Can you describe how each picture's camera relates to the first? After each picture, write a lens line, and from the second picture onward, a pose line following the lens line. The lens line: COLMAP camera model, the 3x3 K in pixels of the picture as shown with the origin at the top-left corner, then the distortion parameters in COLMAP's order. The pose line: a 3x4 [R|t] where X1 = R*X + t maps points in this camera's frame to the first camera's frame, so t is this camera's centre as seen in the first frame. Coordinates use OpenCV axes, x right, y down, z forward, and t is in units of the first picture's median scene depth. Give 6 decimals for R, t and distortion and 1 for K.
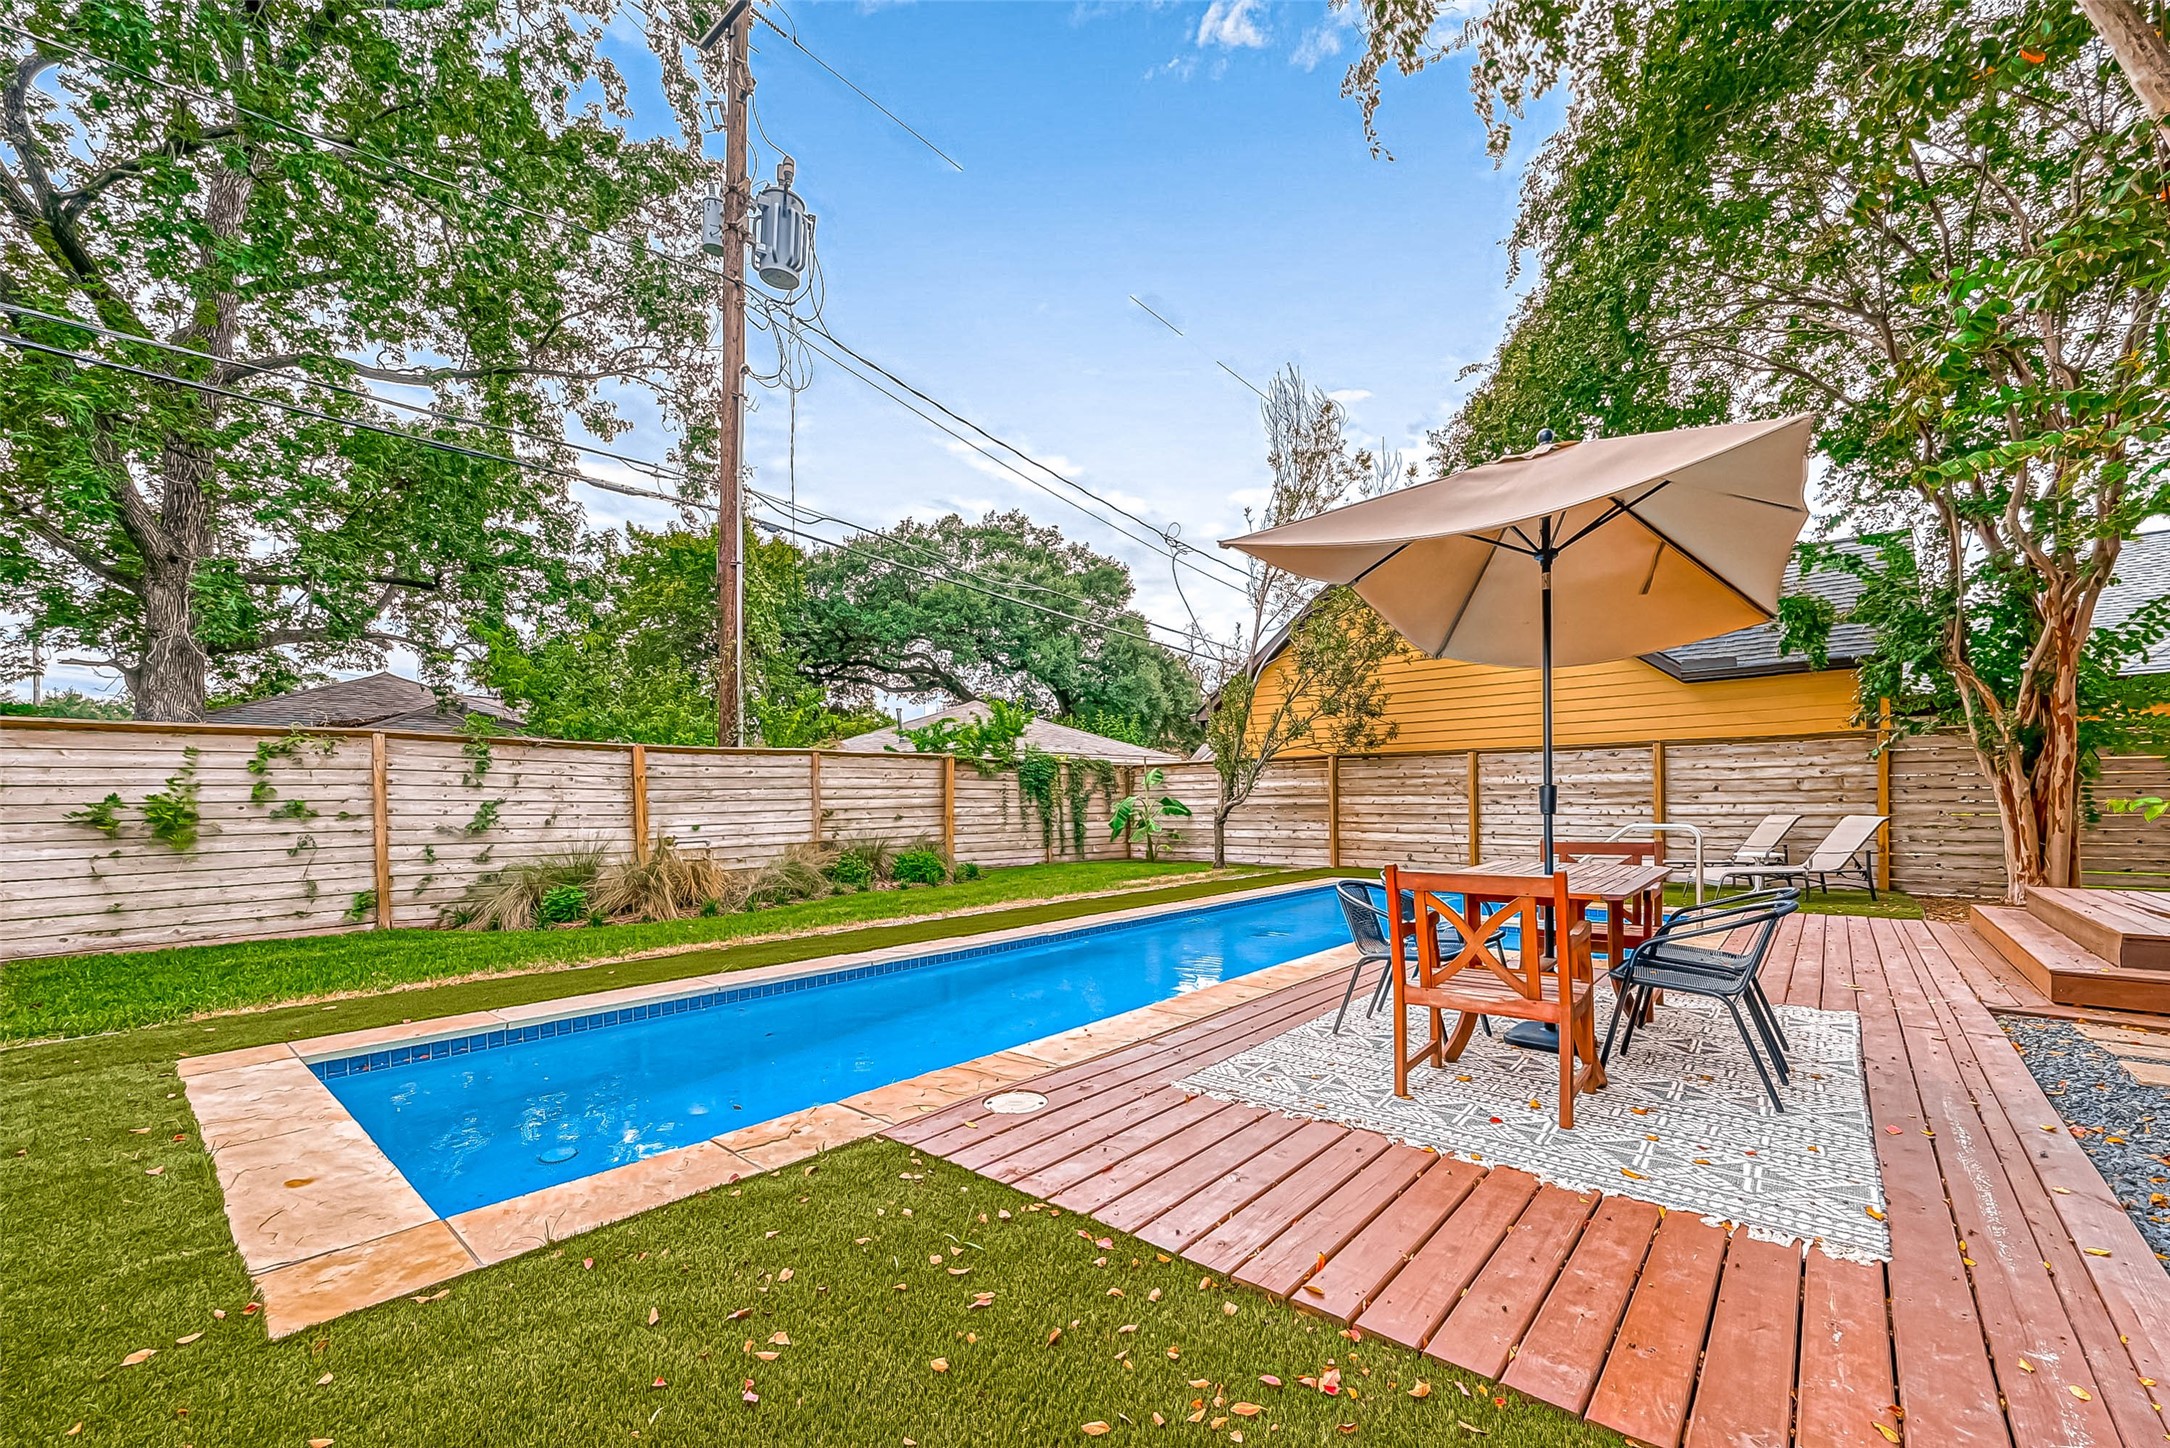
lens RADIAL K [[862.6, 0, 1085.7], [0, 862.6, 789.3], [0, 0, 1]] dist [-0.004207, 0.000581]
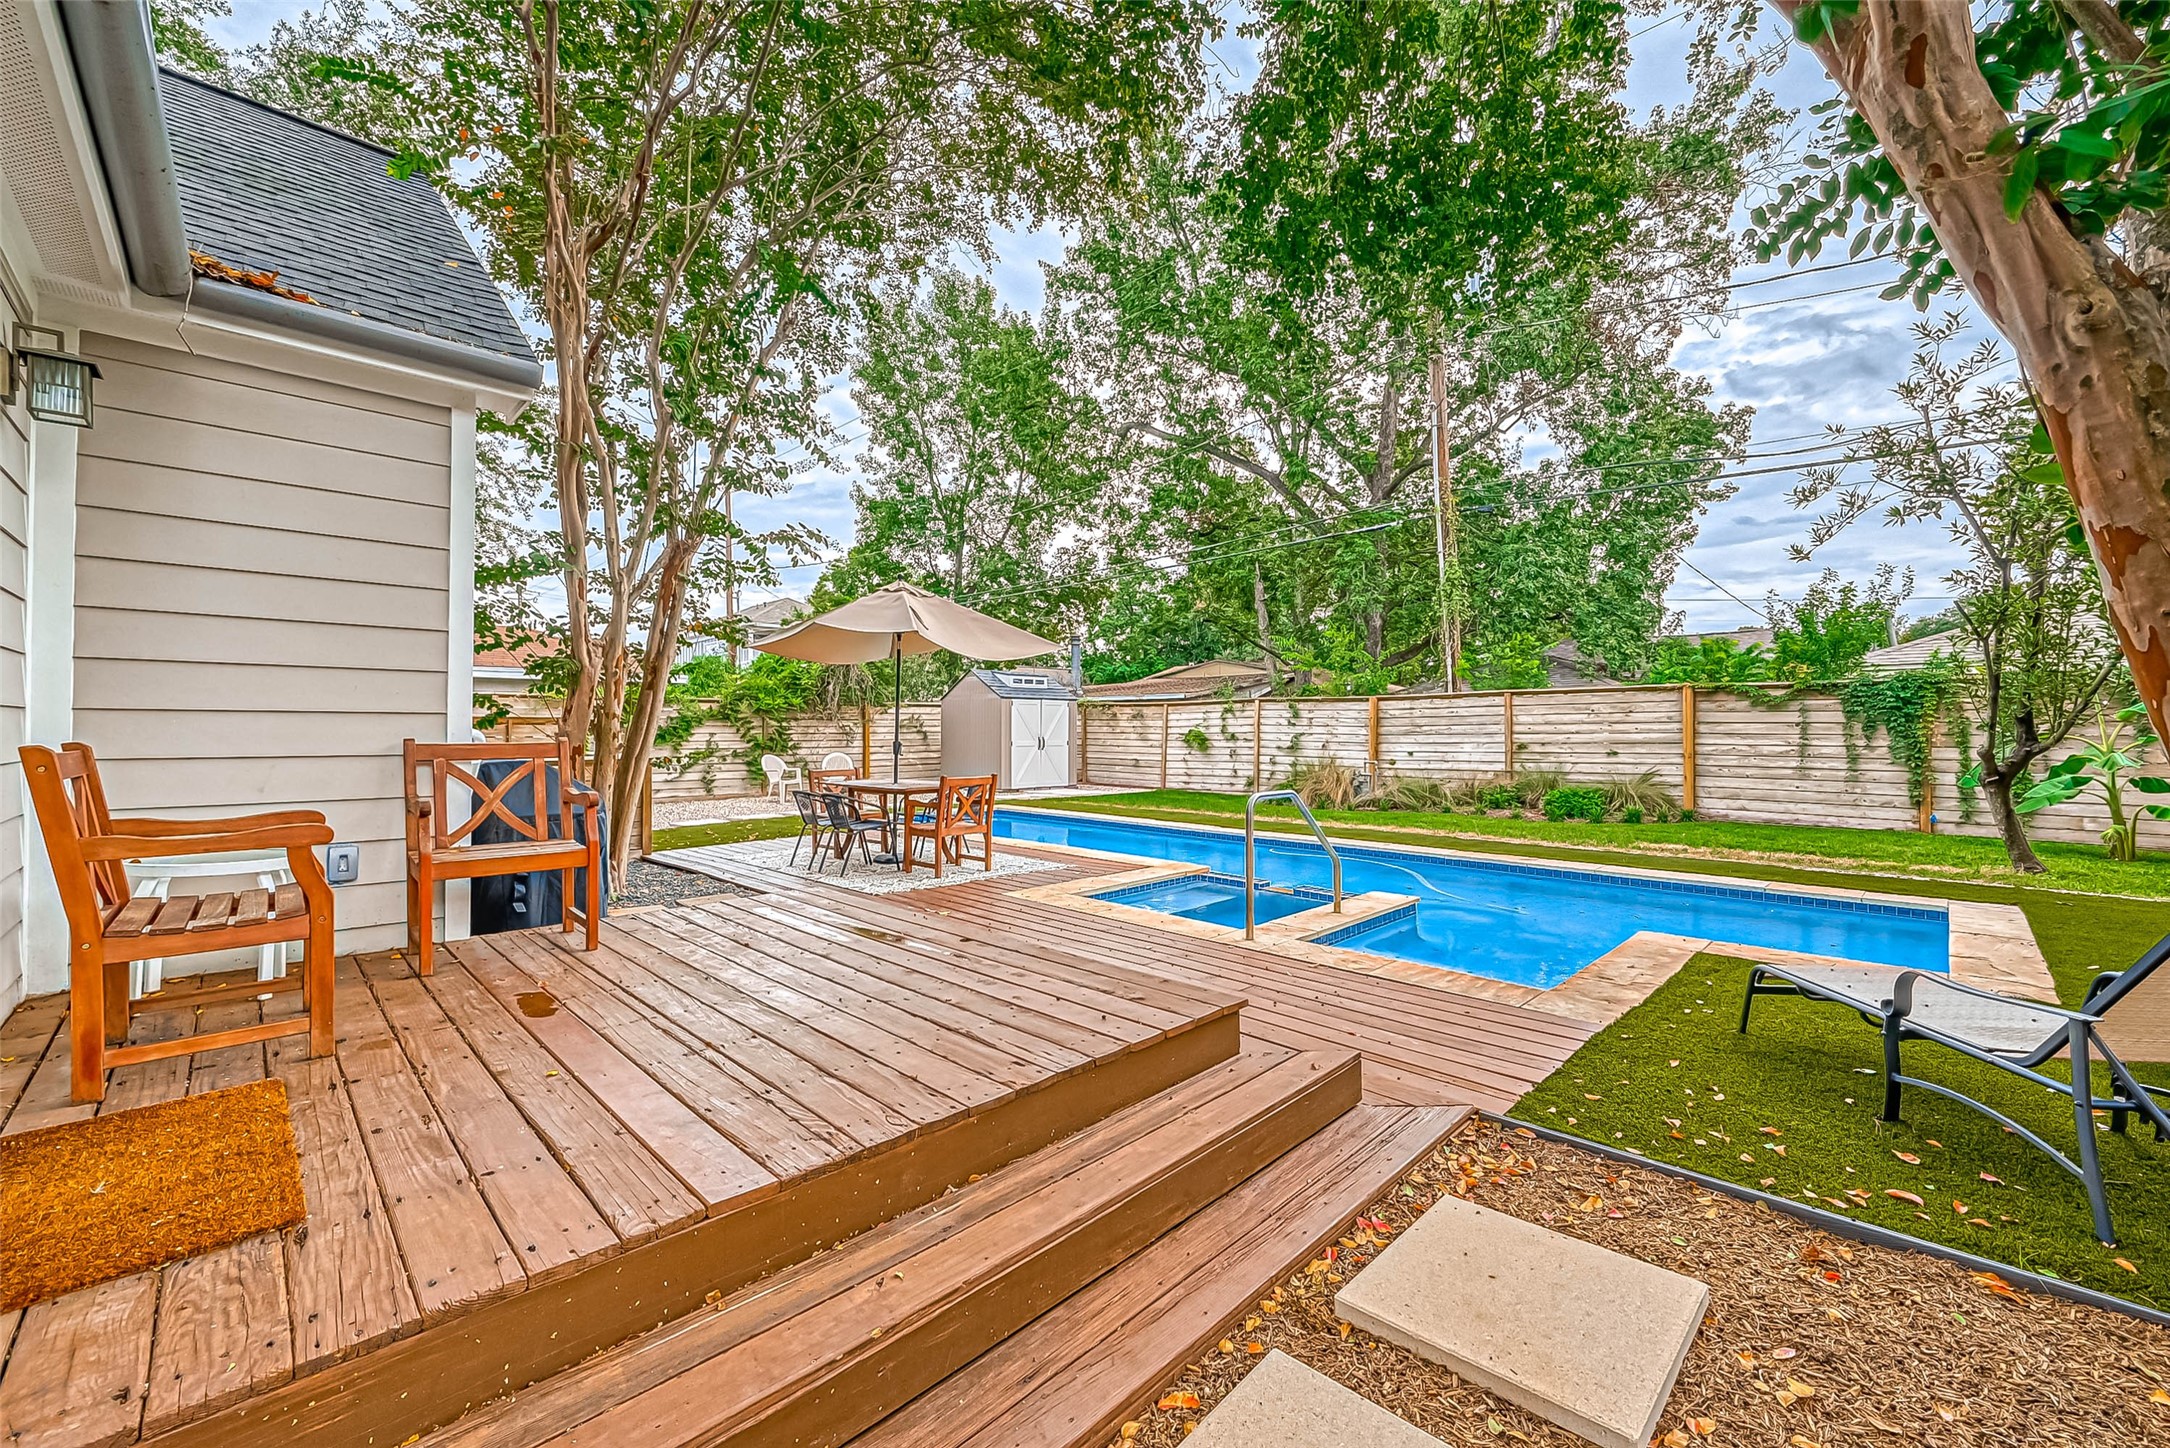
lens RADIAL K [[862.6, 0, 1078.2], [0, 862.6, 723.4], [0, 0, 1]] dist [-0.004207, 0.000581]
pose [[-0.078428, -0.011646, -0.996852, 0.946552], [0.001779, 0.999929, -0.011822, 0.011330], [0.996918, -0.002701, -0.078402, 0.561701]]
